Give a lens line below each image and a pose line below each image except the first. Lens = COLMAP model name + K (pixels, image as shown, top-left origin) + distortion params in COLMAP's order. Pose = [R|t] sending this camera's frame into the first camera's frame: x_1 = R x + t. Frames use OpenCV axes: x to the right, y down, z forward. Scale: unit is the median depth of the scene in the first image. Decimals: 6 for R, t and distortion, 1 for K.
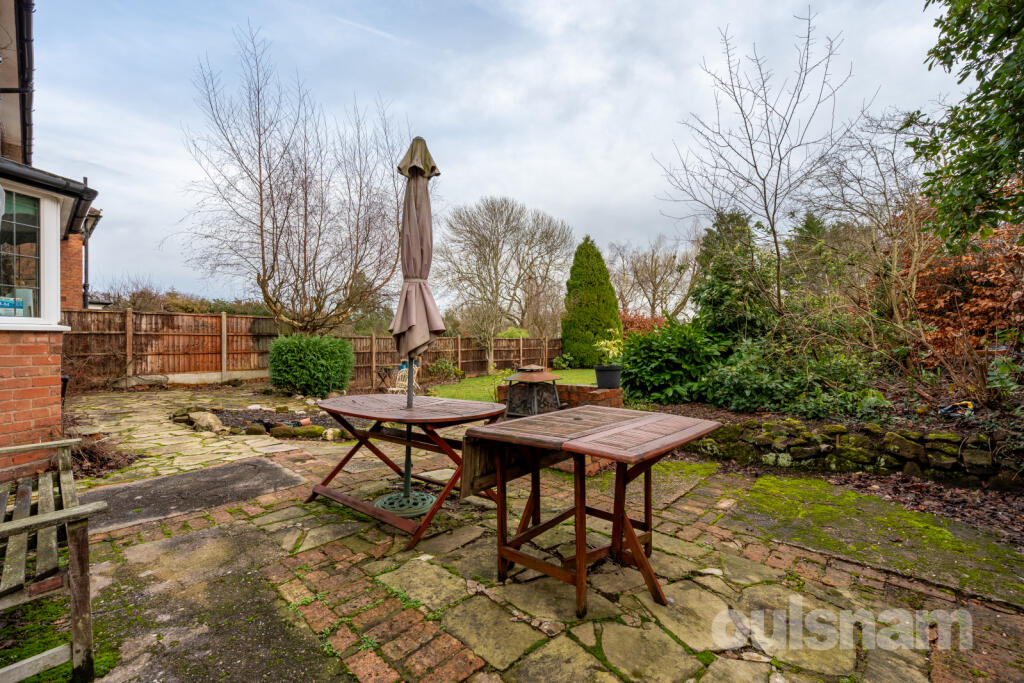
lens RADIAL K [[429.0, 0, 512.0], [0, 429.0, 341.5], [0, 0, 1]] dist [-0.001016, -0.000041]
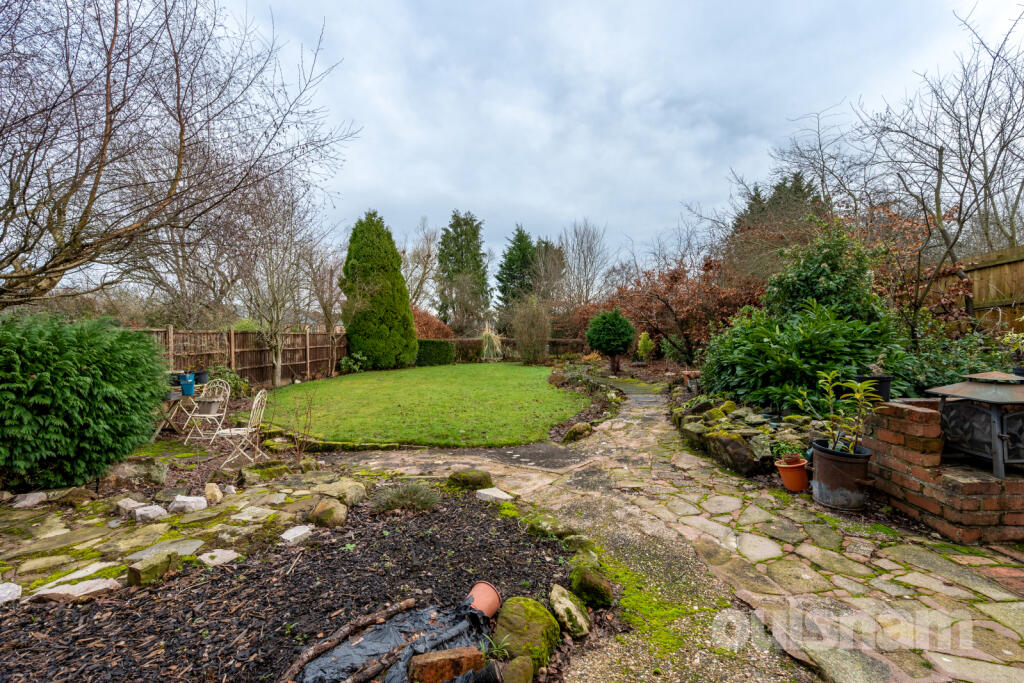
lens RADIAL K [[429.0, 0, 512.0], [0, 429.0, 341.5], [0, 0, 1]] dist [-0.001016, -0.000041]
pose [[0.754580, -0.006983, 0.656171, -0.181176], [0.001729, 0.999961, 0.008654, 0.000923], [-0.656206, -0.005396, 0.754563, 0.207836]]
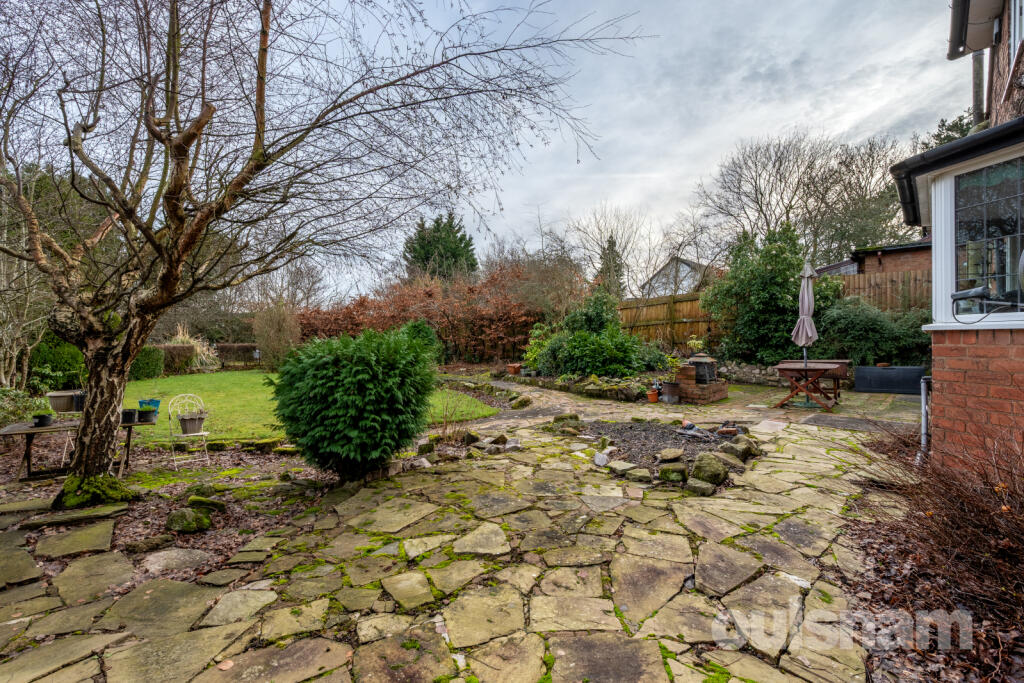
lens RADIAL K [[429.0, 0, 512.0], [0, 429.0, 341.5], [0, 0, 1]] dist [-0.001016, -0.000041]
pose [[0.052326, -0.000125, 0.998630, -0.400992], [0.004802, 0.999988, -0.000126, -0.000967], [-0.998619, 0.004802, 0.052326, 0.362914]]
